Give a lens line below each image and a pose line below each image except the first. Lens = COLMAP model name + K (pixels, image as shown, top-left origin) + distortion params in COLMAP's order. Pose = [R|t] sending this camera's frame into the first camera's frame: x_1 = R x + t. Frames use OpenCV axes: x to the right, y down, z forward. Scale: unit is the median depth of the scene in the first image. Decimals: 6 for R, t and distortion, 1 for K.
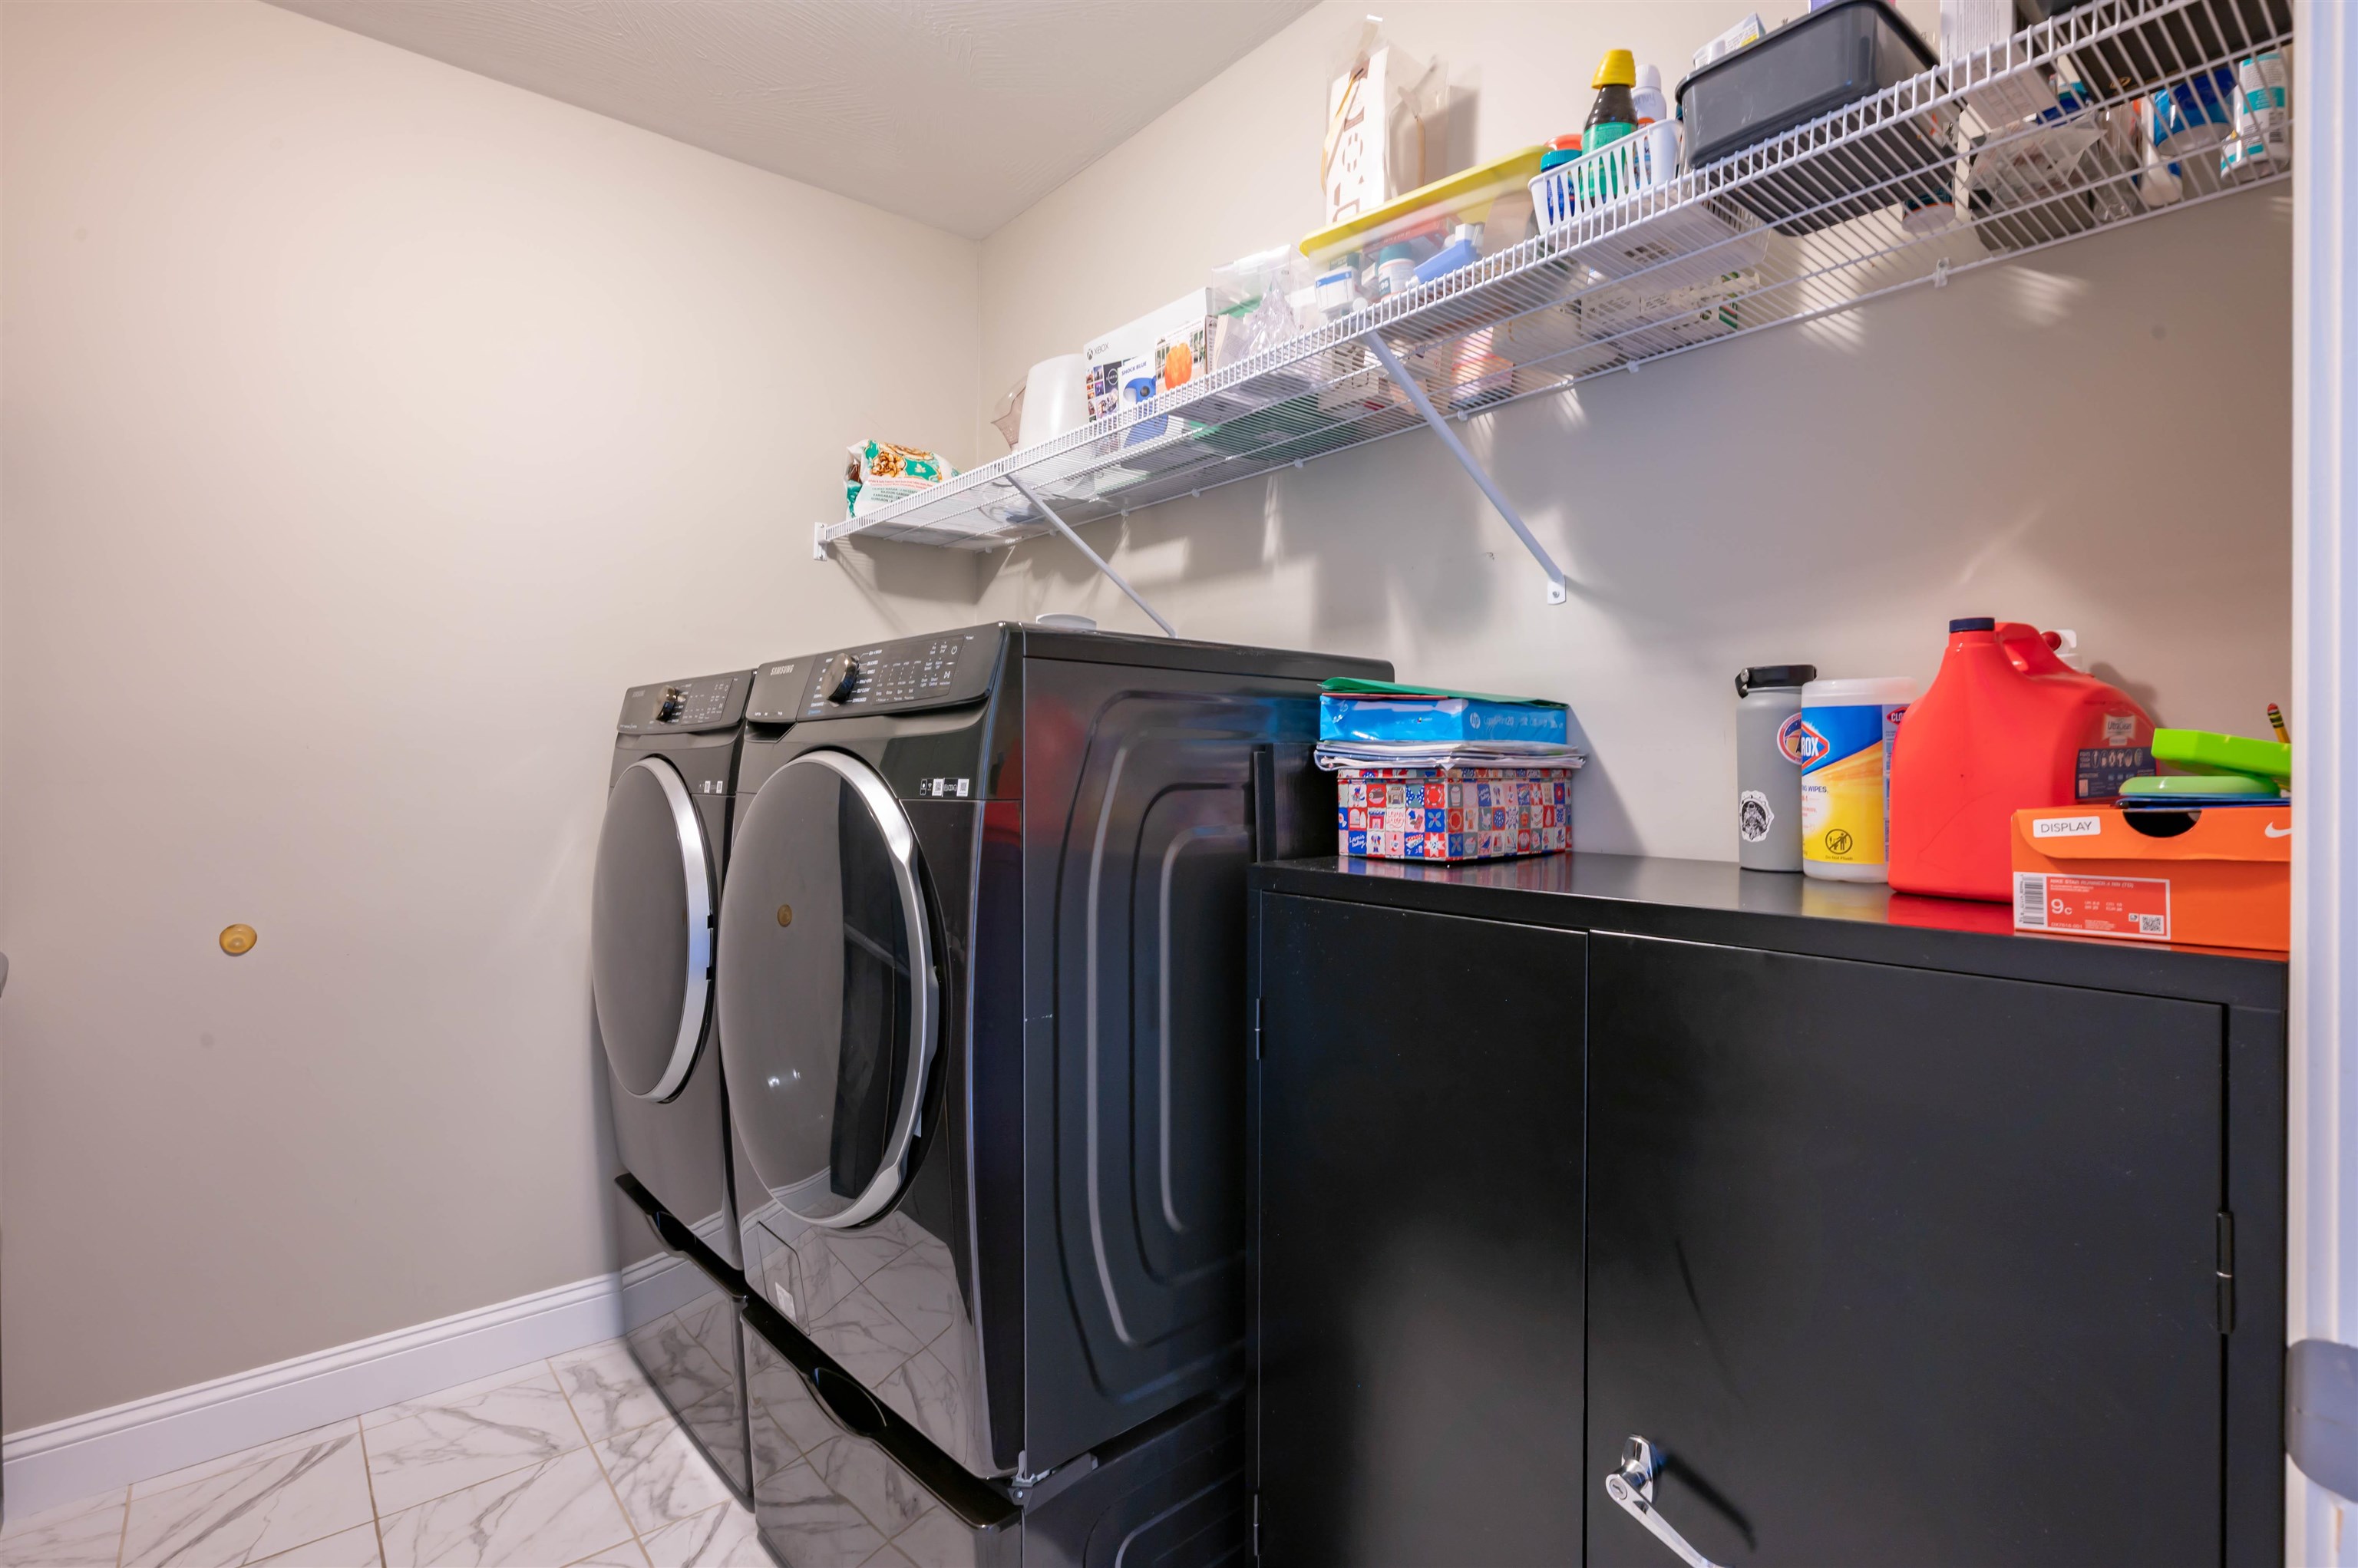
lens RADIAL K [[1137.1, 0, 1121.3], [0, 1137.1, 776.9], [0, 0, 1]] dist [-0.005713, 0.004364]
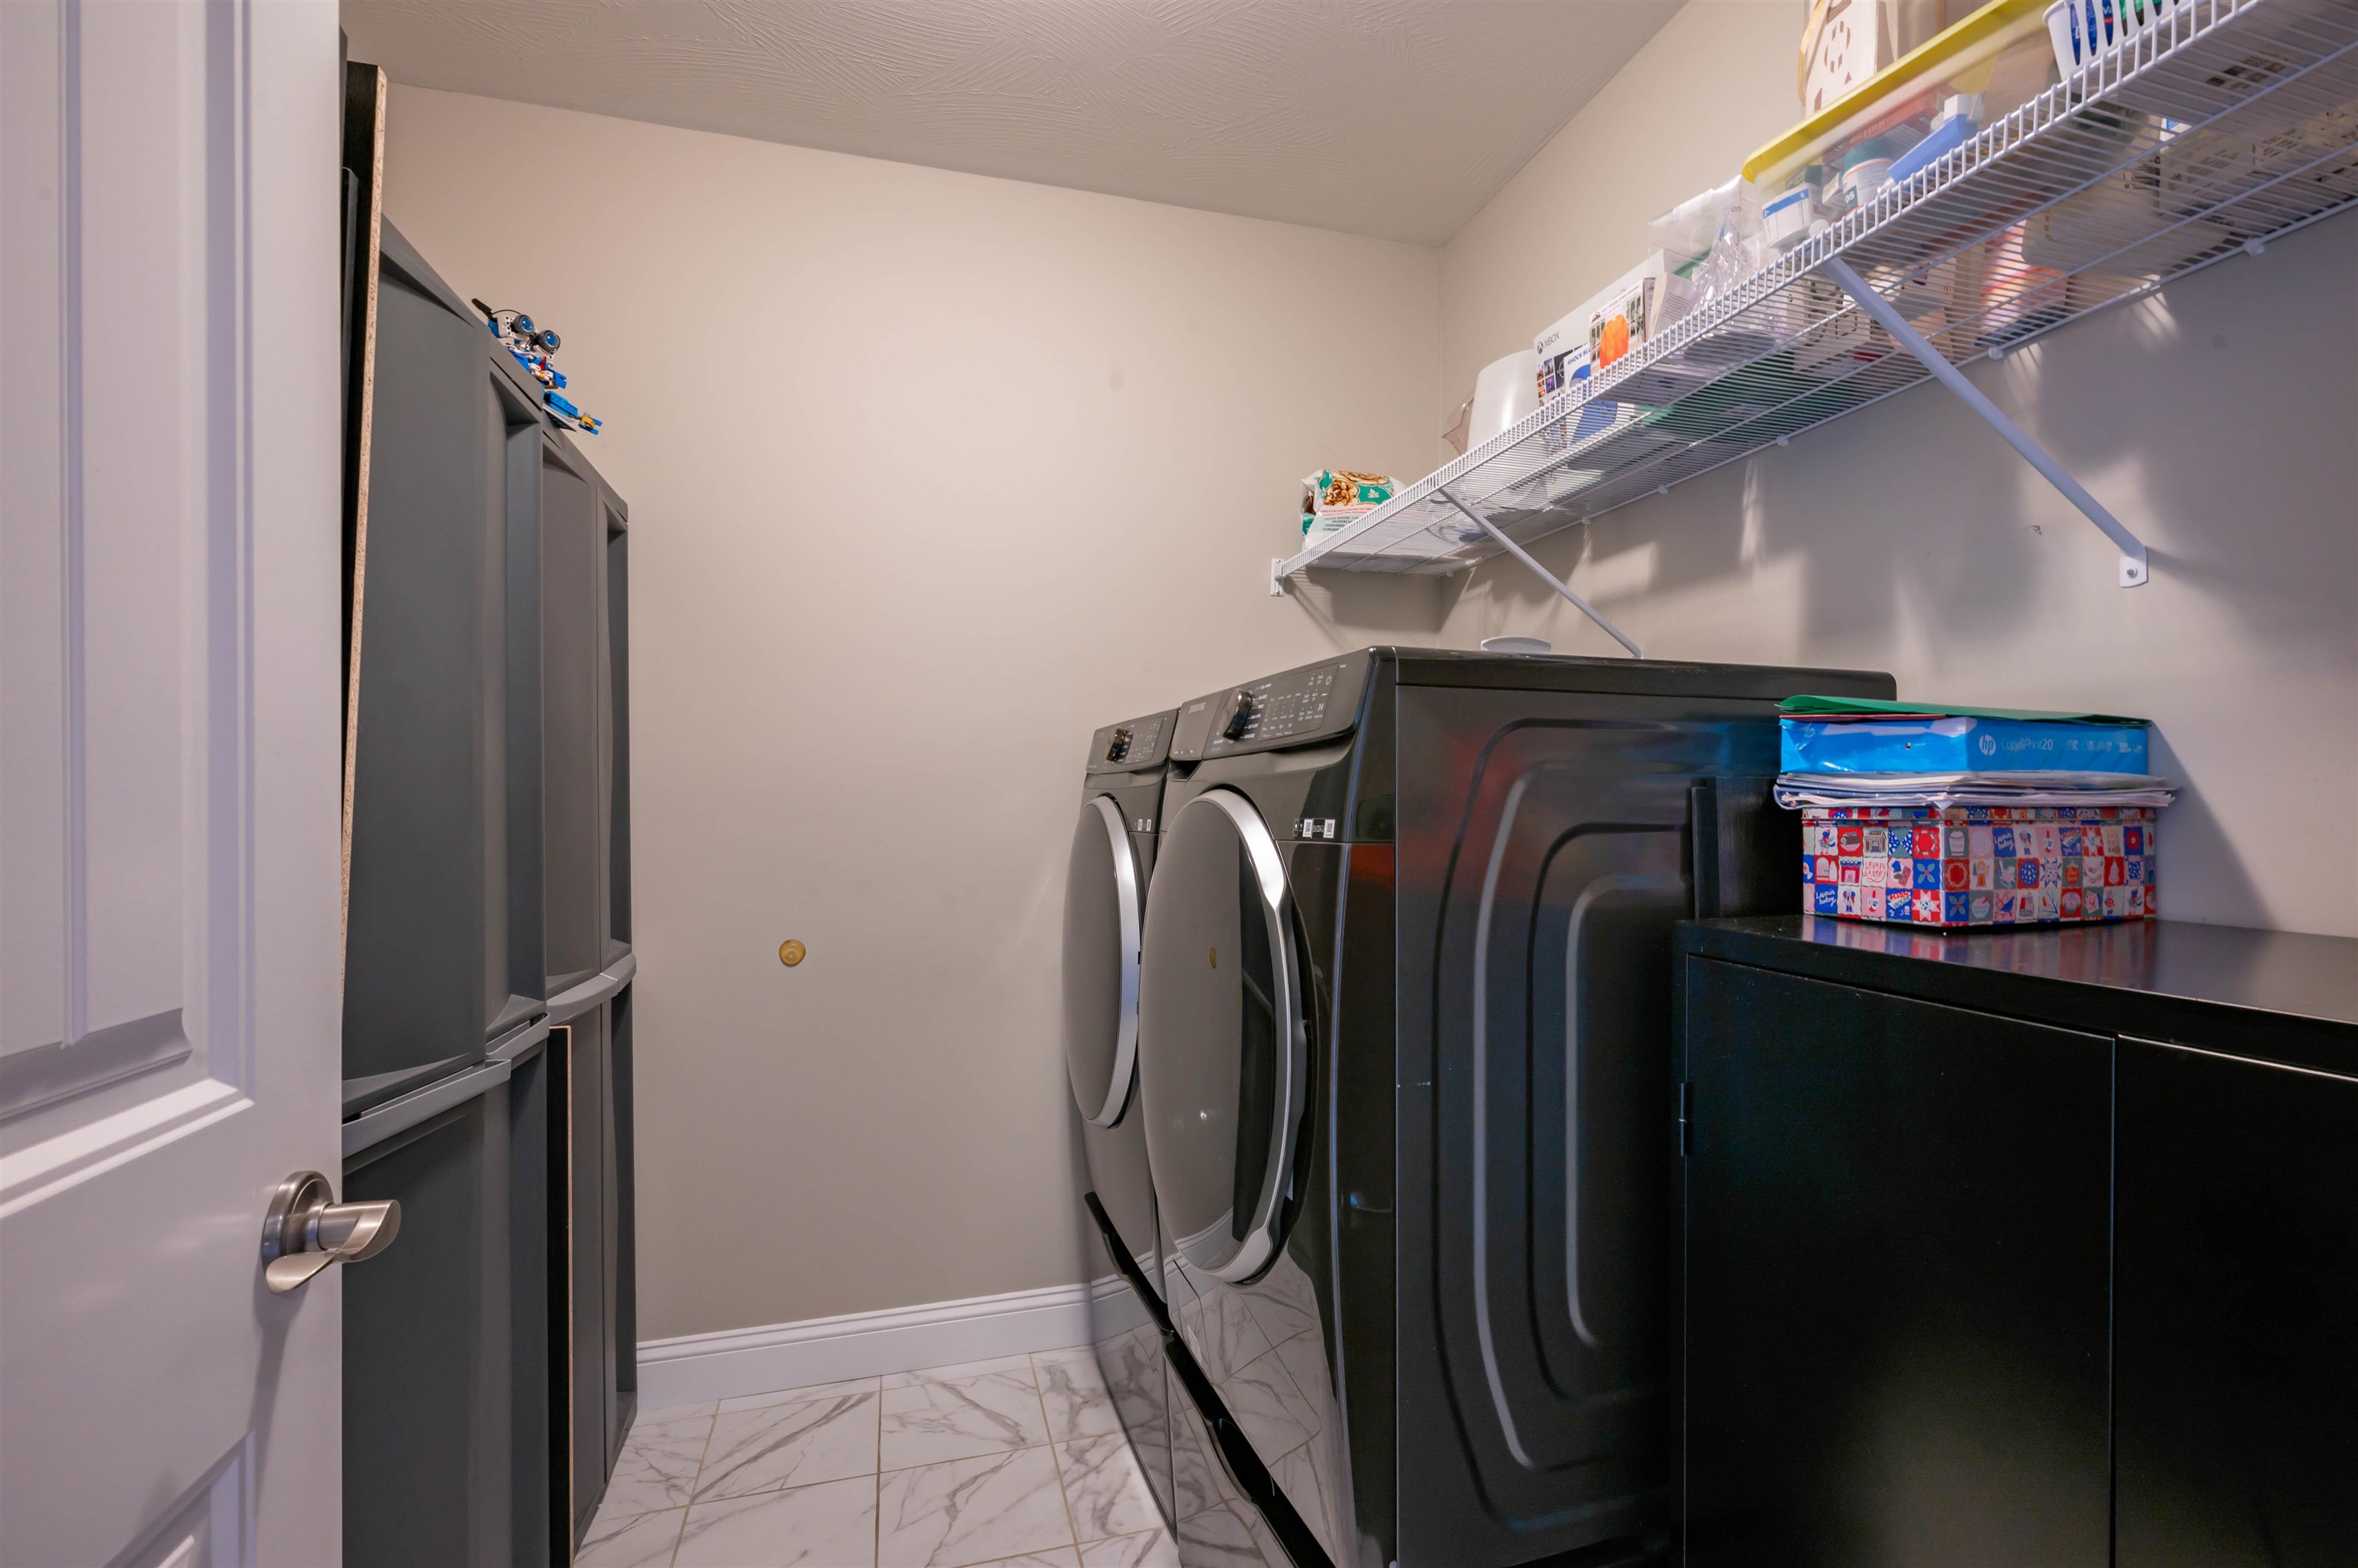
lens RADIAL K [[1161.5, 0, 1190.7], [0, 1161.5, 815.5], [0, 0, 1]] dist [-0.004503, 0.002783]
pose [[0.932492, 0.001907, -0.361186, 0.078991], [-0.001283, 0.999997, 0.001967, -0.002421], [0.361189, -0.001371, 0.932492, 0.065318]]
